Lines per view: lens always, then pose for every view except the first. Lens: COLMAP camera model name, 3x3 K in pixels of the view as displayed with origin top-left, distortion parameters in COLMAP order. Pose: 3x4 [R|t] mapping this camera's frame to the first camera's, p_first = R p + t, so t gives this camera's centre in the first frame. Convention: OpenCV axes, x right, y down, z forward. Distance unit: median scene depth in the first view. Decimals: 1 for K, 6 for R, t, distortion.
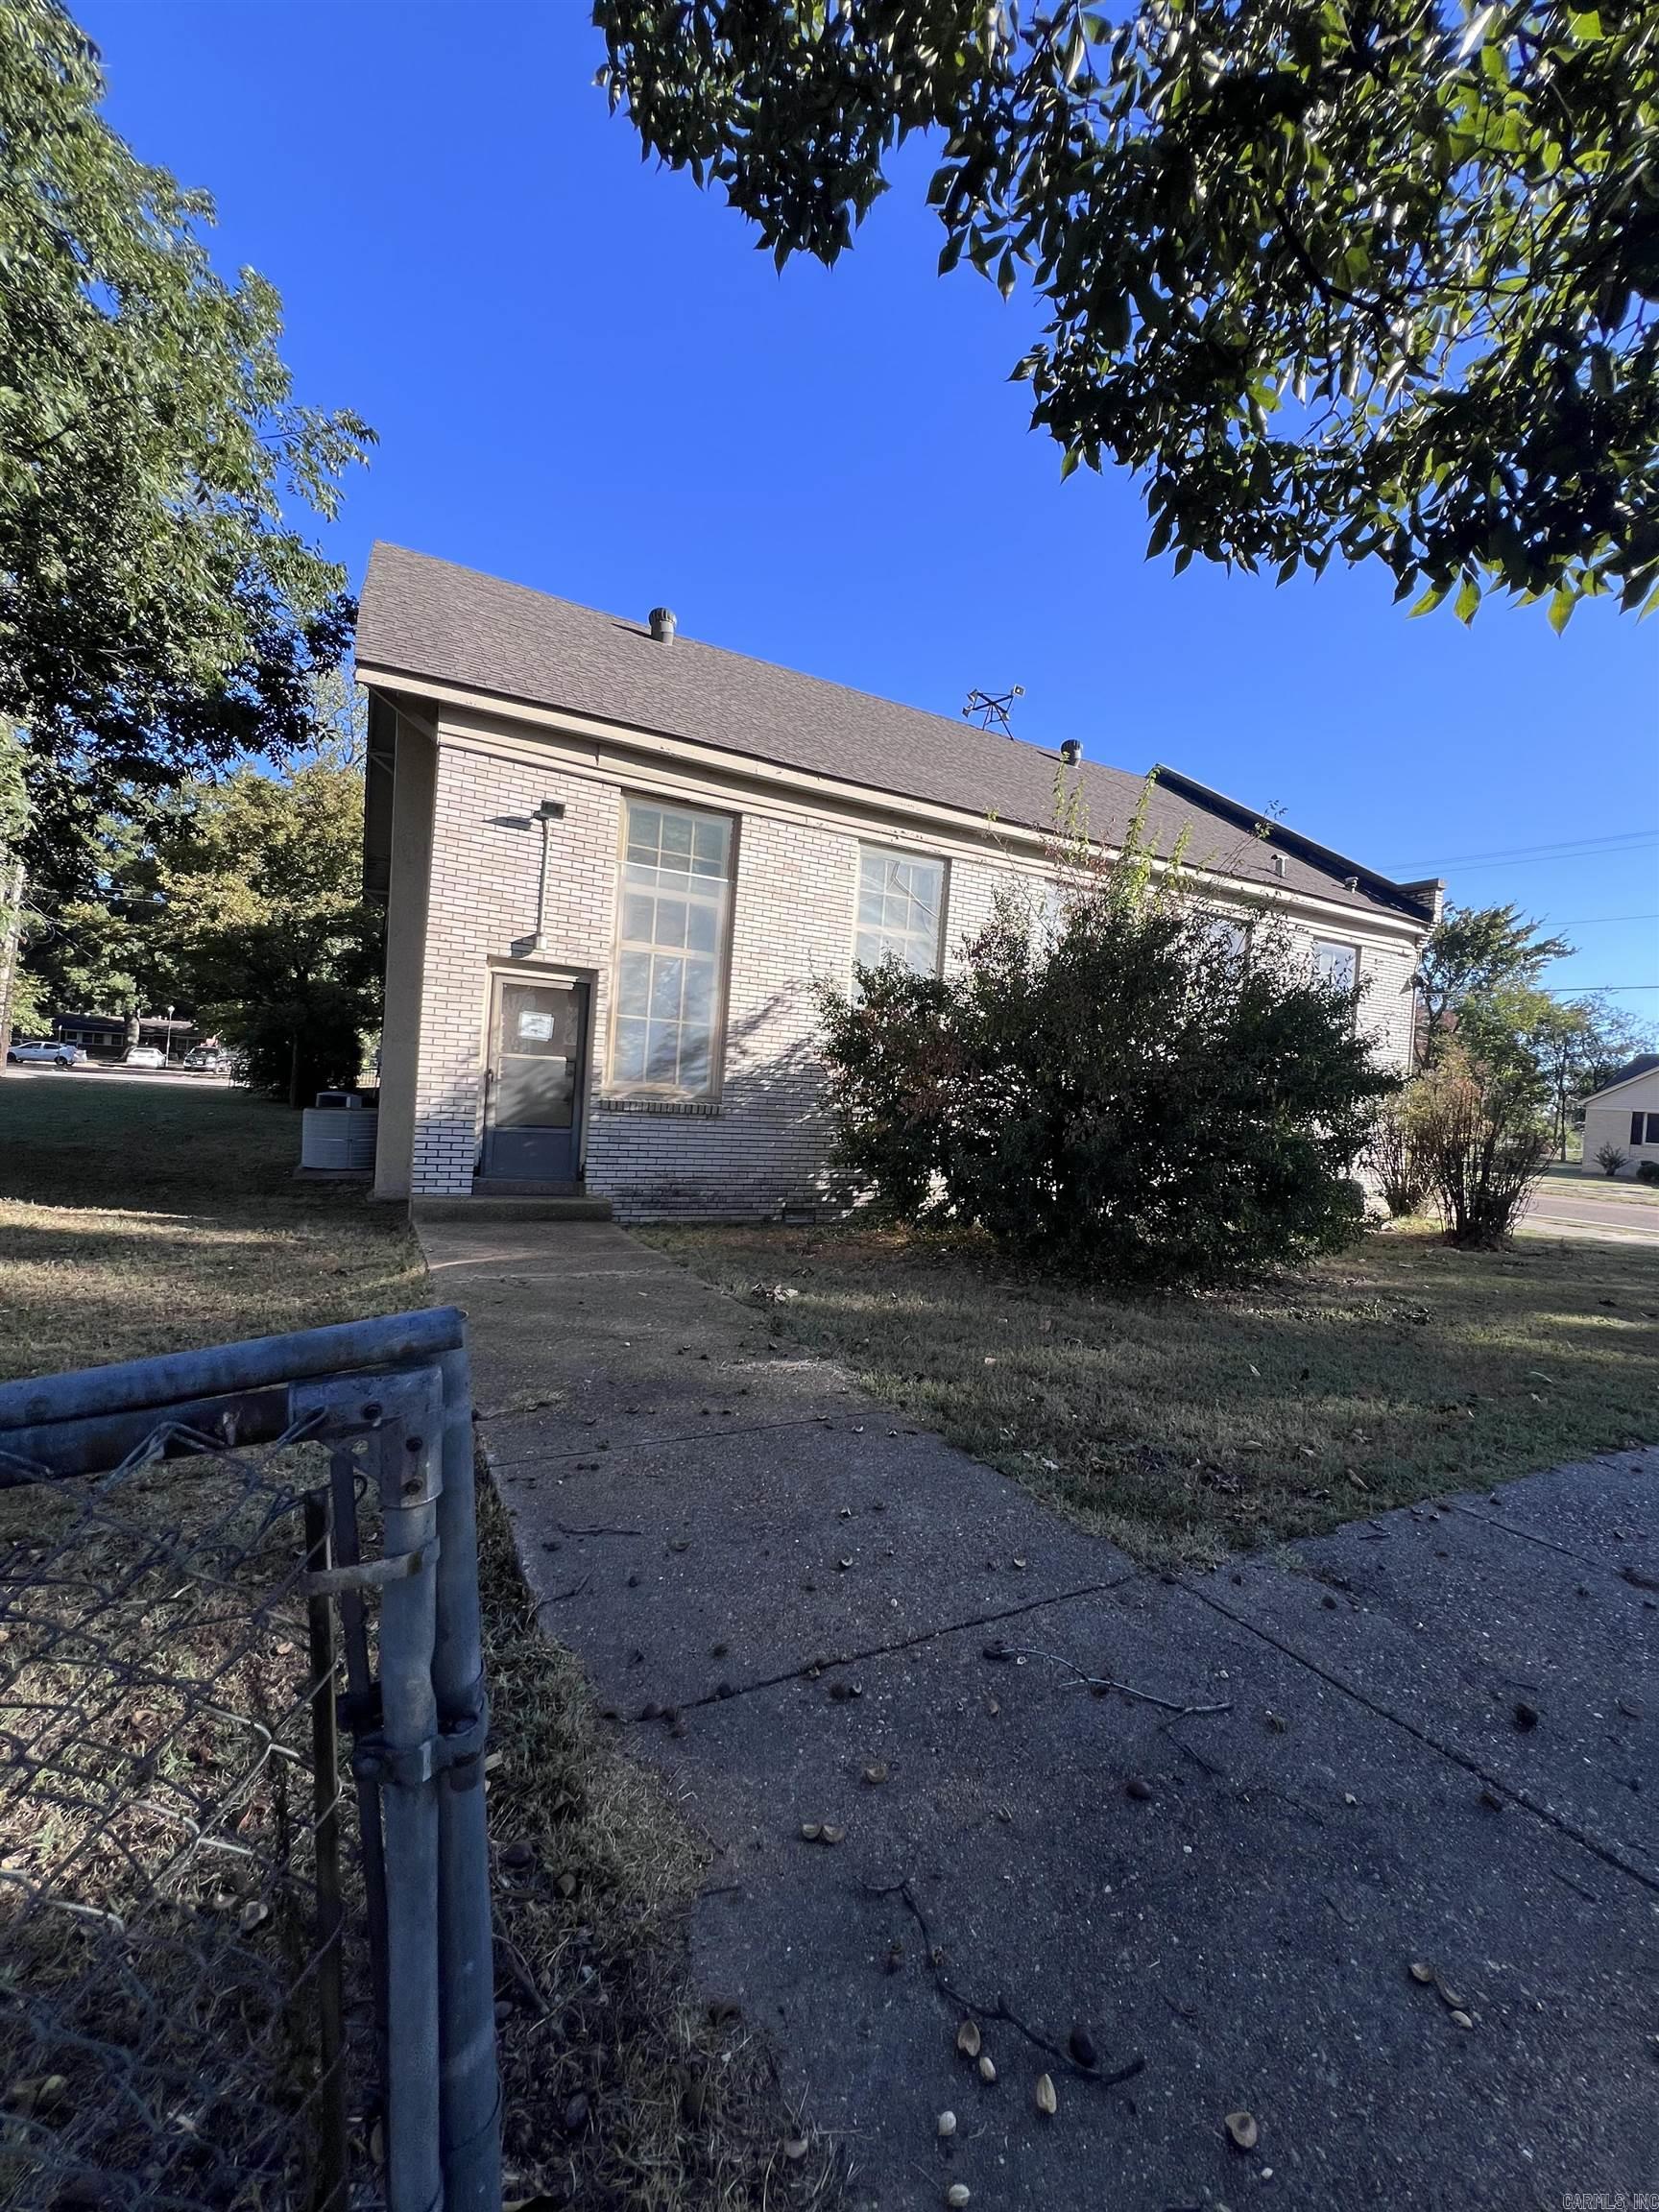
lens RADIAL K [[879.2, 0, 829.1], [0, 879.2, 1107.7], [0, 0, 1]] dist [-0.001402, 0.000055]
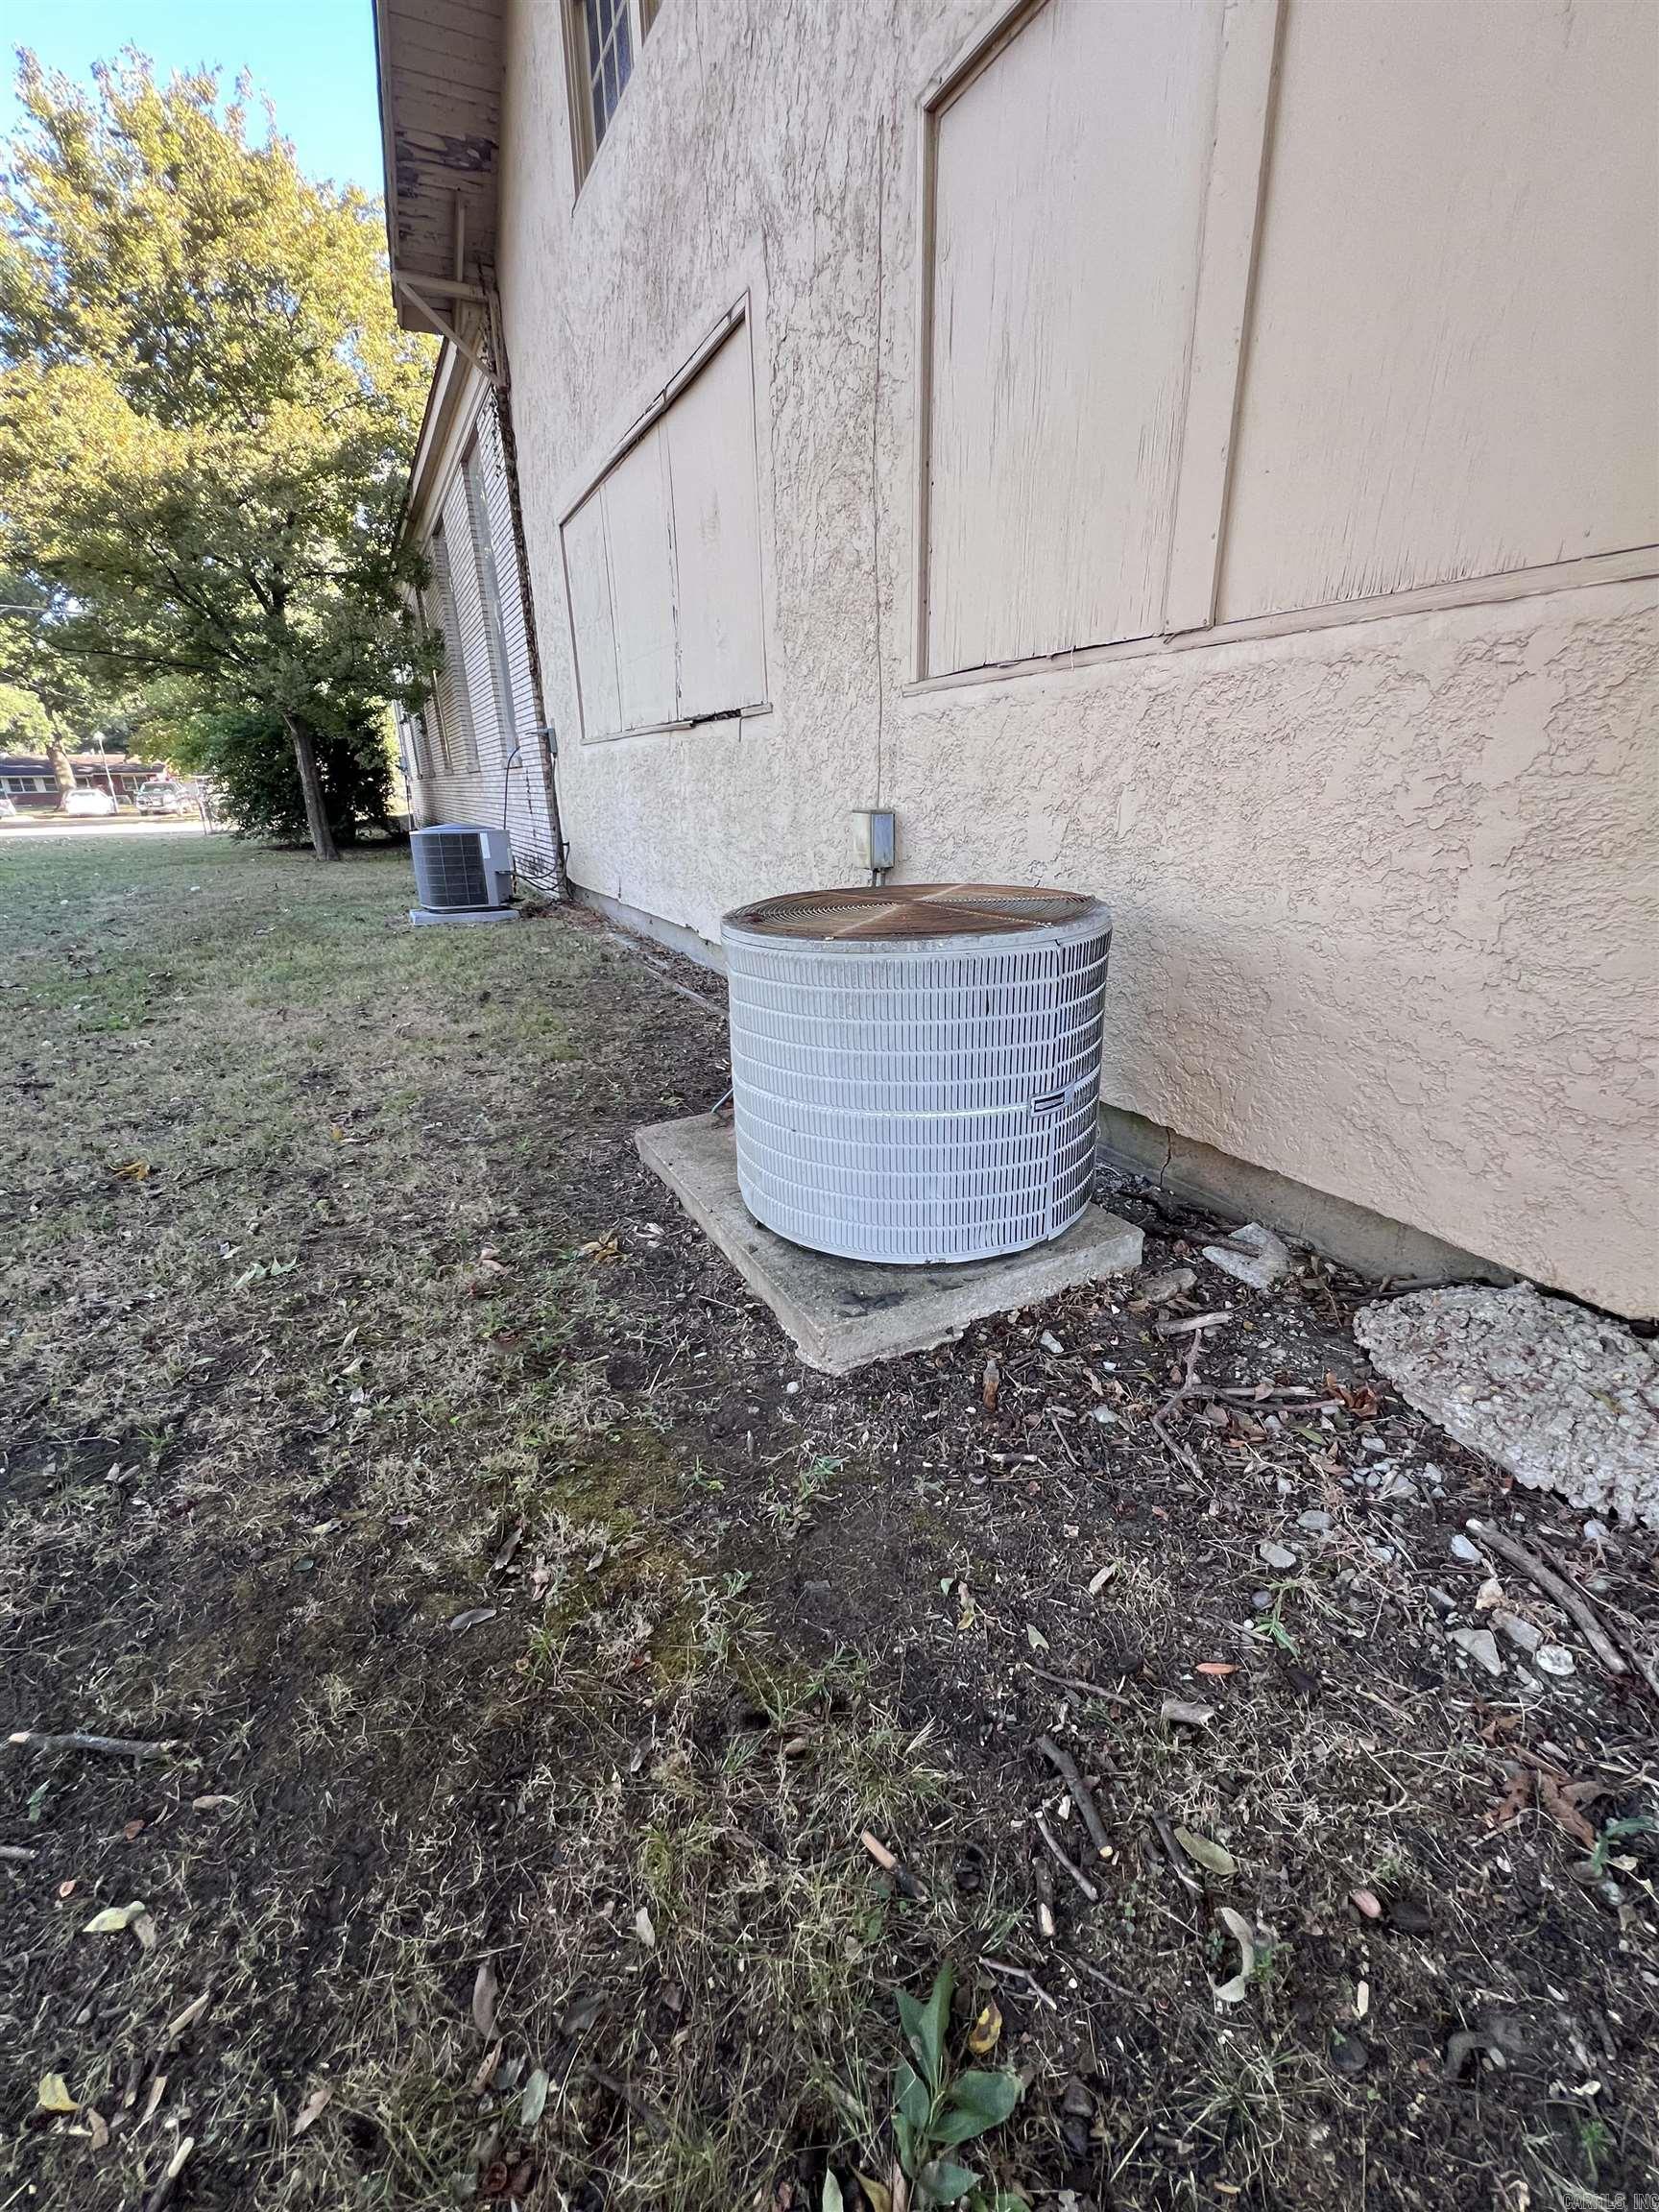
lens RADIAL K [[879.2, 0, 828.5], [0, 879.2, 1105.0], [0, 0, 1]] dist [-0.001402, 0.000055]
pose [[0.996396, -0.080538, -0.026607, -0.099876], [0.084806, 0.940473, 0.329118, -0.003982], [-0.001484, -0.330188, 0.943914, 0.142726]]
